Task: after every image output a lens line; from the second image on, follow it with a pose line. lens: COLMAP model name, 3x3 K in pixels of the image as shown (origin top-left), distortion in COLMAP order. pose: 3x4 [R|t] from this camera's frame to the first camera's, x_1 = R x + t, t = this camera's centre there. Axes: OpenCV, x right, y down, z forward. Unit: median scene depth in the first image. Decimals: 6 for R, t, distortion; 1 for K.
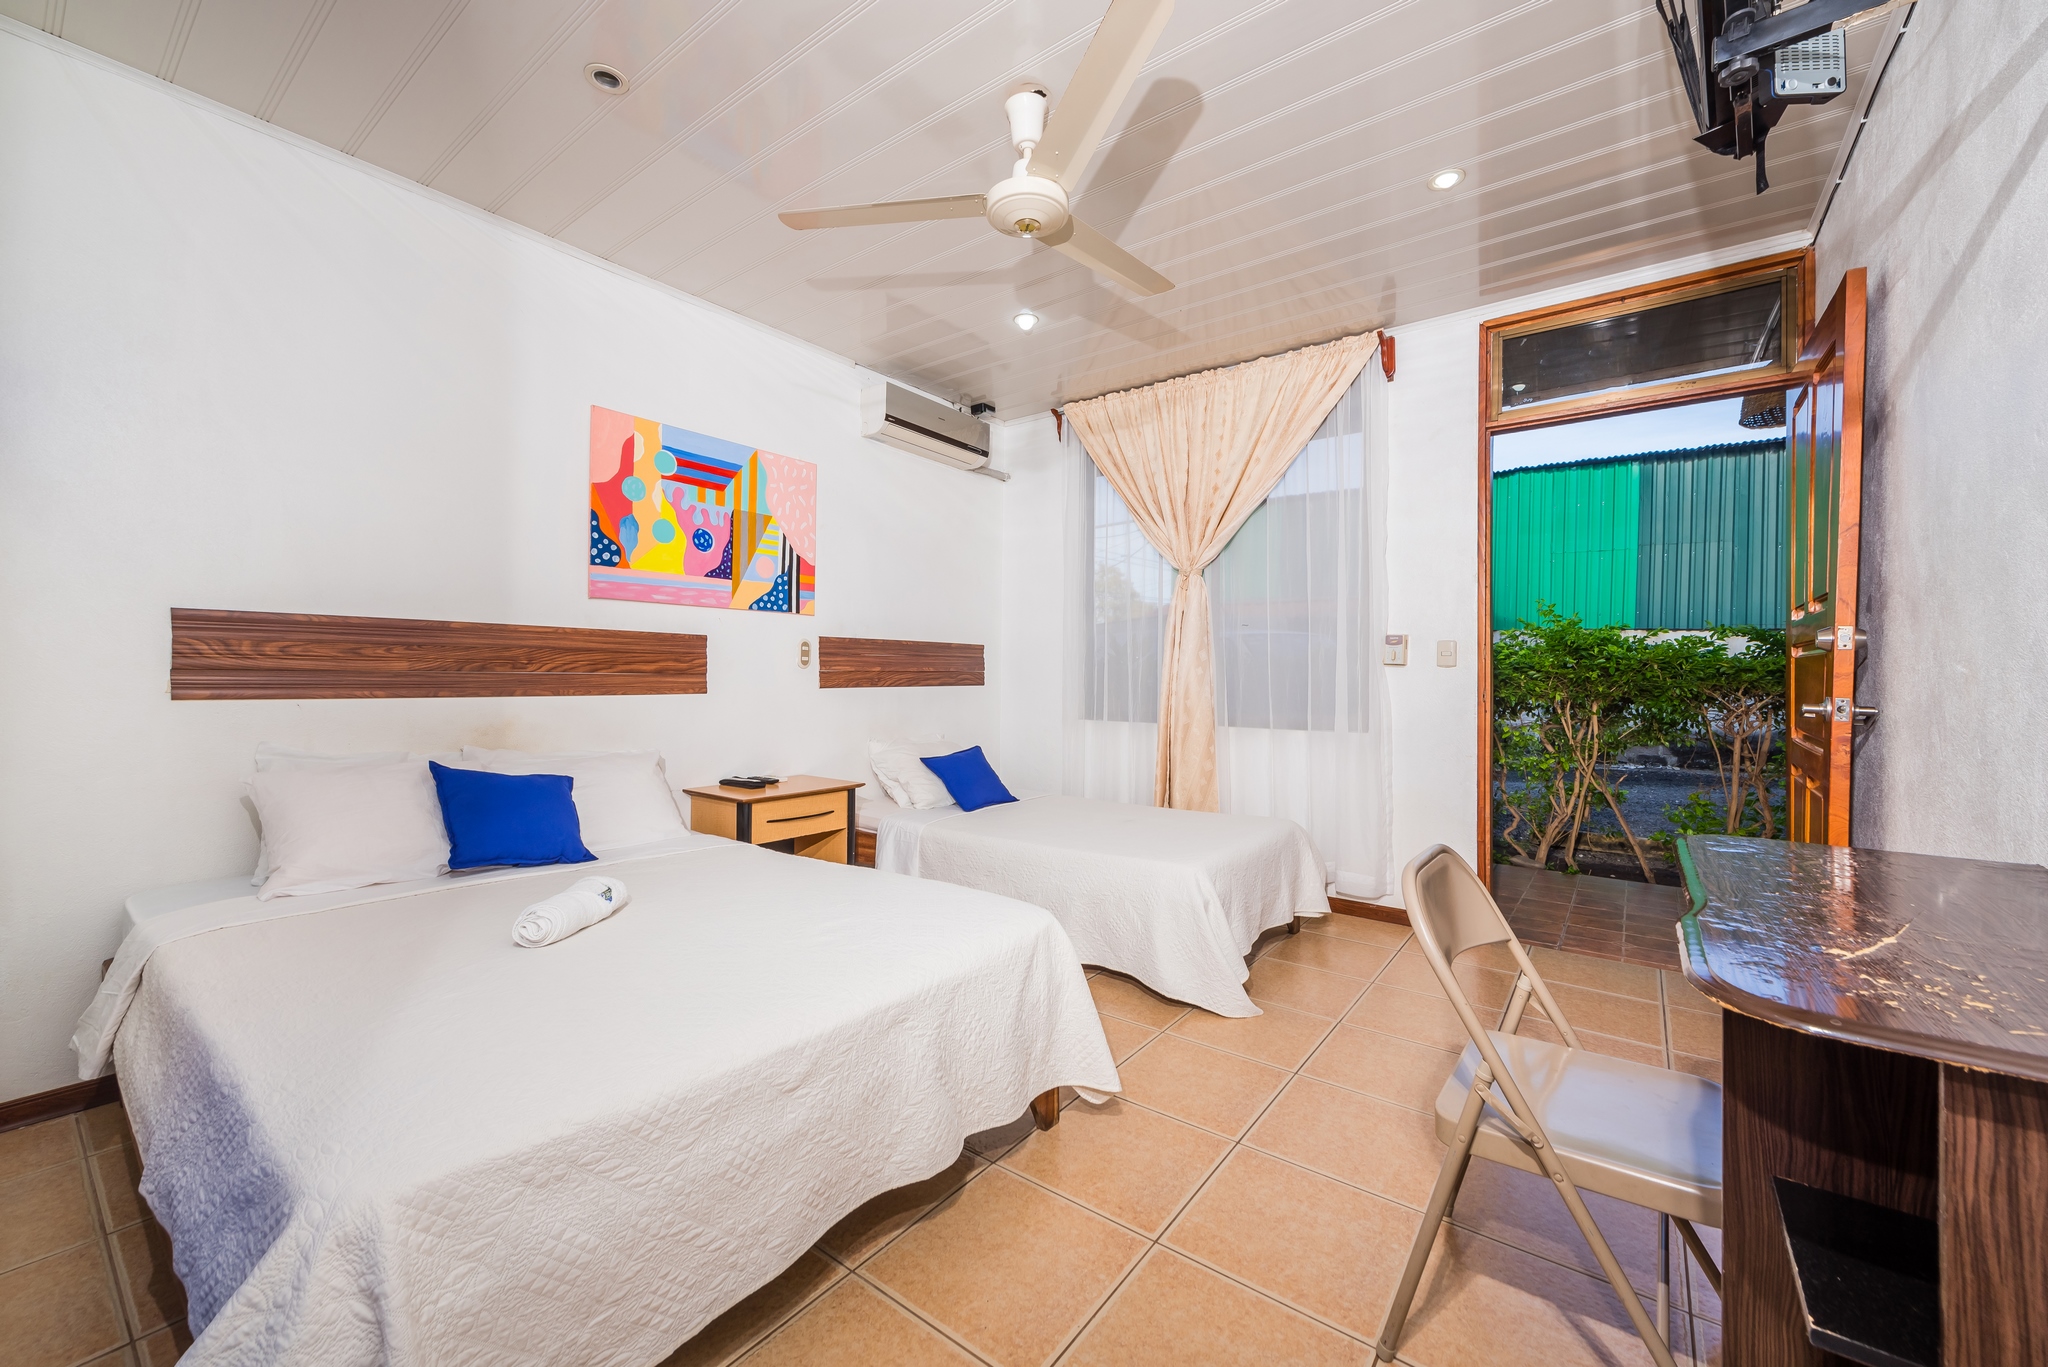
lens RADIAL K [[795.8, 0, 1017.2], [0, 795.8, 678.7], [0, 0, 1]] dist [-0.000501, -0.000127]
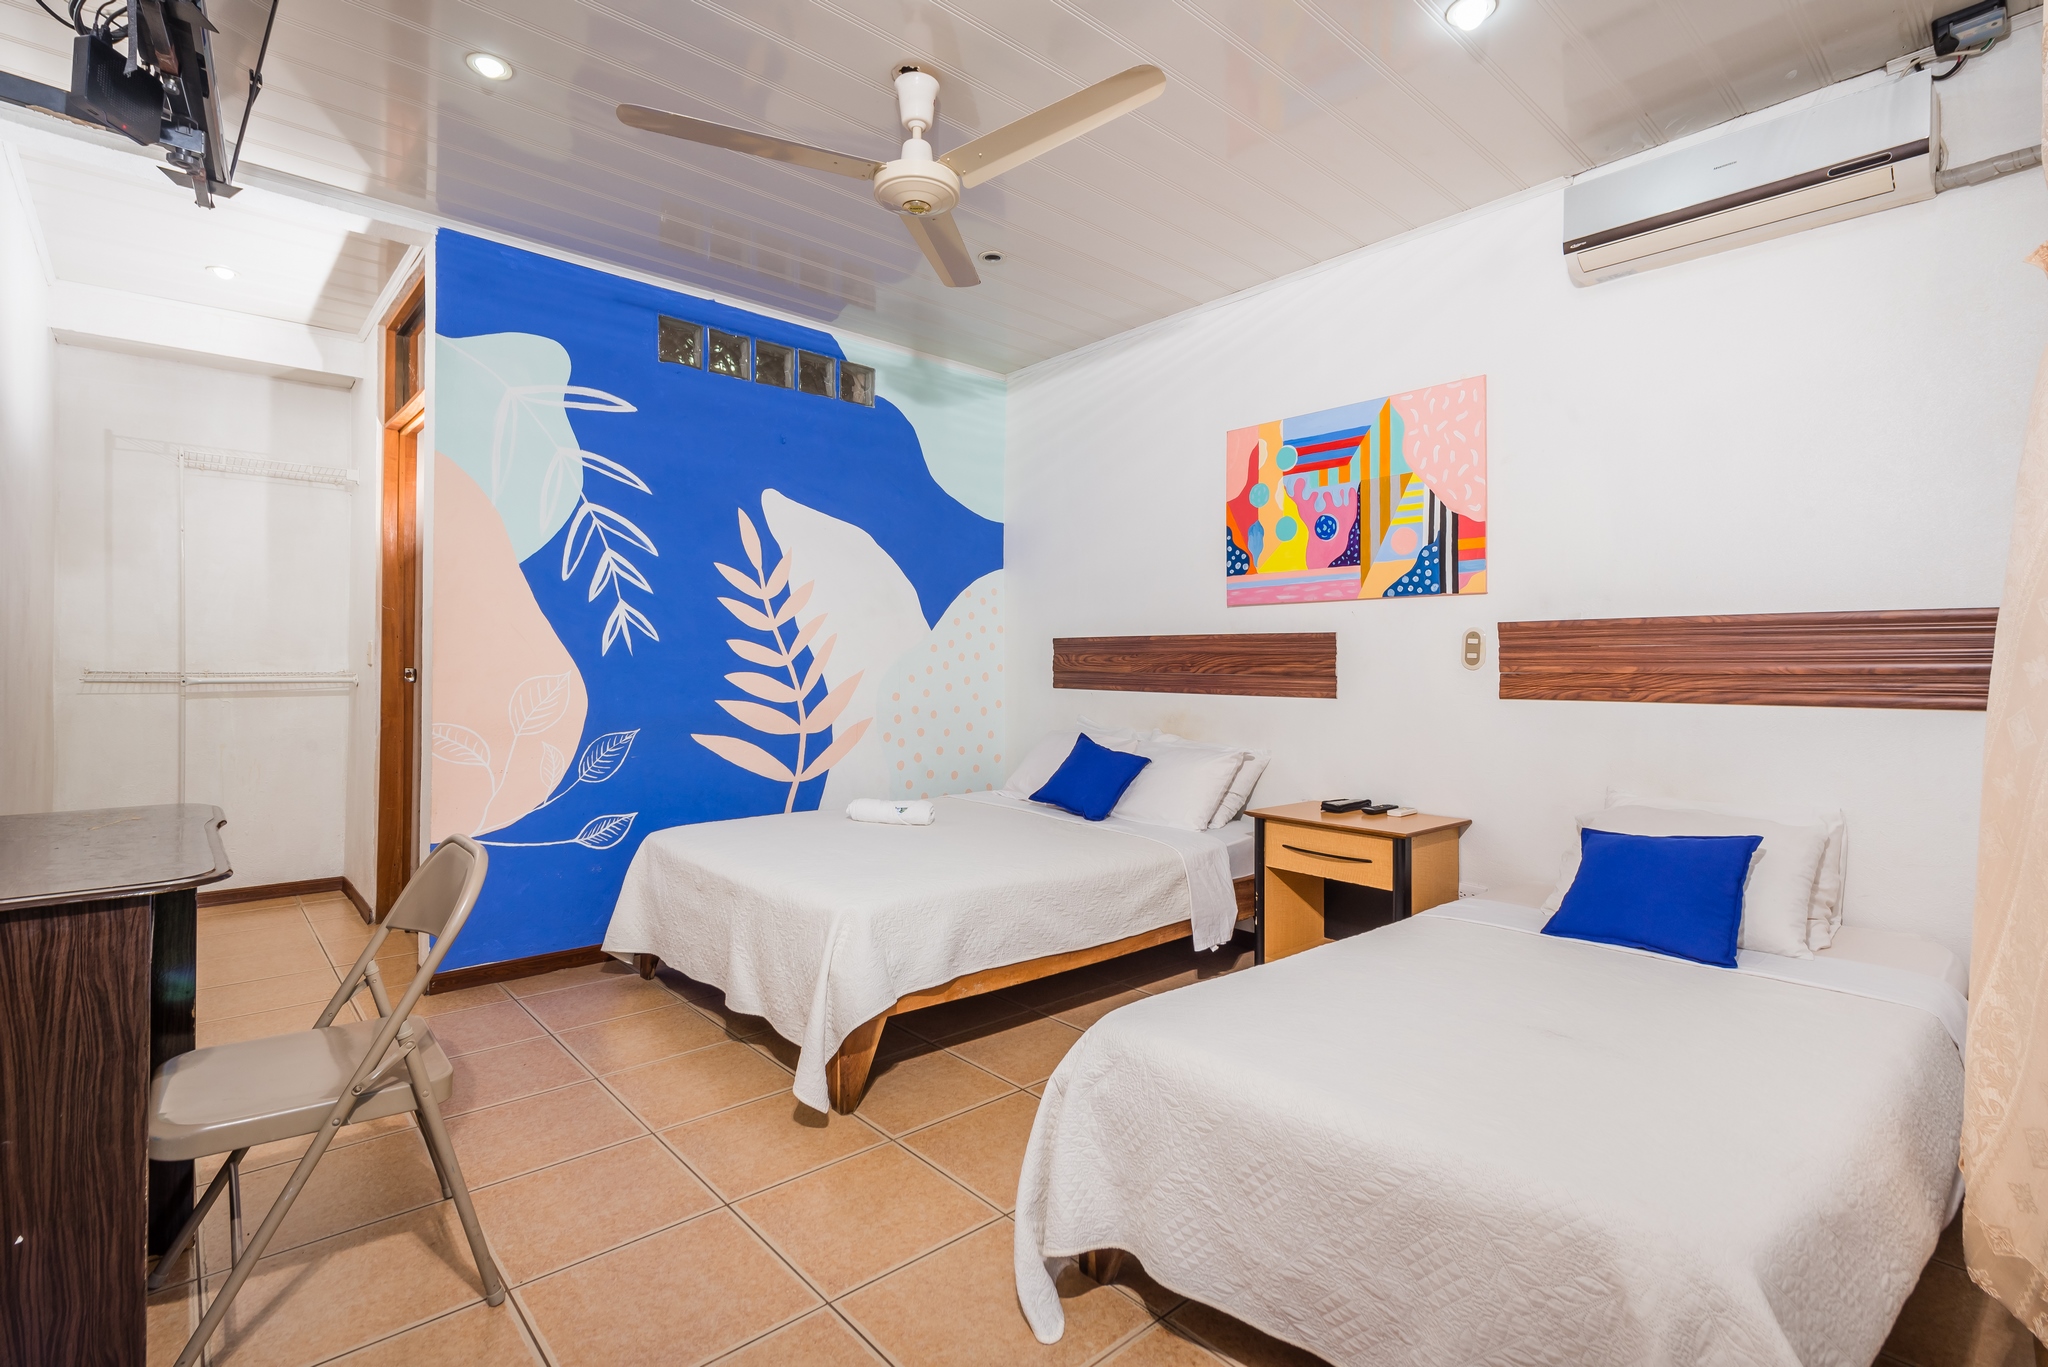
lens RADIAL K [[982.9, 0, 1048.2], [0, 982.9, 659.1], [0, 0, 1]] dist [-0.002432, -0.000337]
pose [[-0.195703, -0.015950, -0.980533, 0.739638], [-0.013726, 0.999814, -0.013524, -0.006088], [0.980567, 0.010812, -0.195886, 0.898312]]
